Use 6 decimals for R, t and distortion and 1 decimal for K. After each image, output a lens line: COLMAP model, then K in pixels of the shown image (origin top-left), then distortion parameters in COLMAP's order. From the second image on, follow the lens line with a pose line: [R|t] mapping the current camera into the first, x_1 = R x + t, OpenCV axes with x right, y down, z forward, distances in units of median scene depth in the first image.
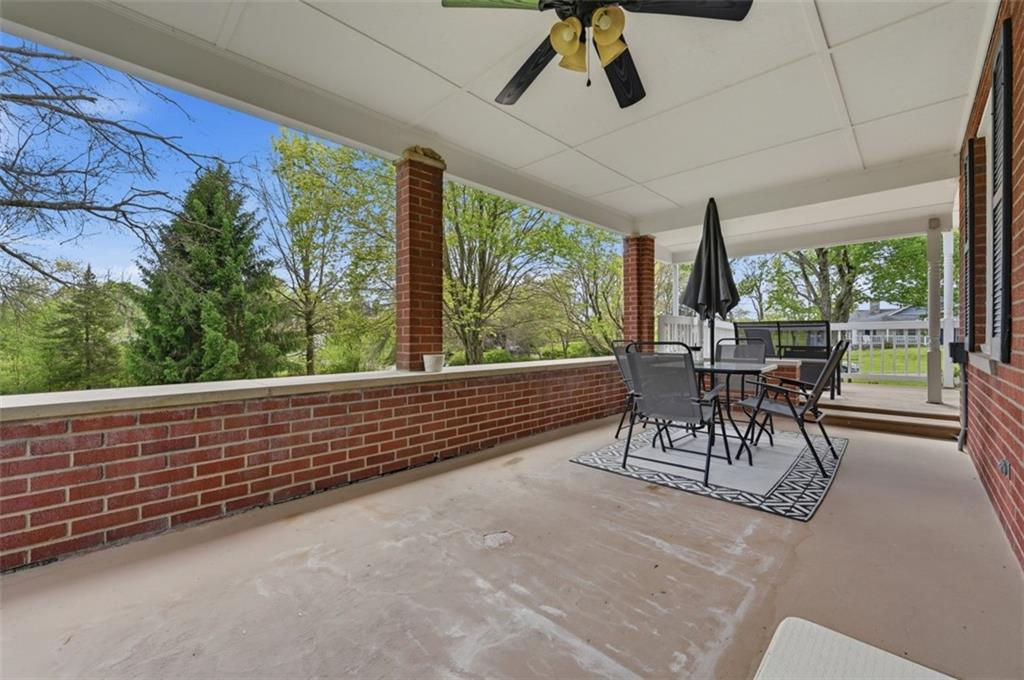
lens RADIAL K [[406.9, 0, 513.5], [0, 406.9, 337.1], [0, 0, 1]] dist [0.007777, 0.000152]
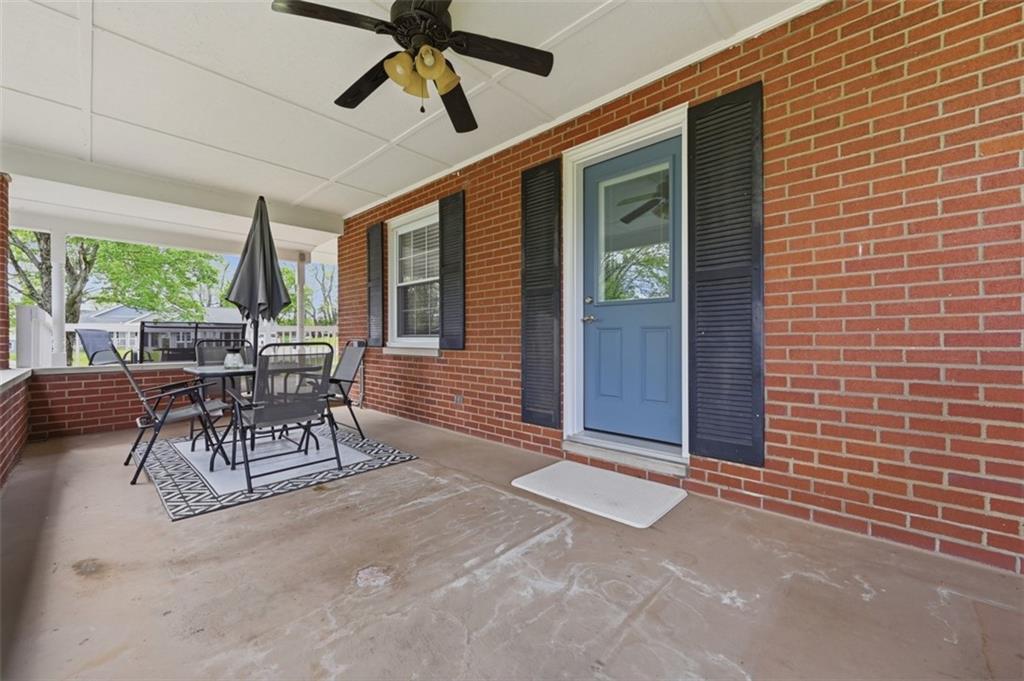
lens RADIAL K [[406.9, 0, 513.5], [0, 406.9, 337.6], [0, 0, 1]] dist [0.007777, 0.000152]
pose [[-0.019452, 0.006076, 0.999792, -0.741210], [0.001245, 0.999981, -0.006053, 0.010188], [-0.999810, 0.001127, -0.019459, 0.613045]]
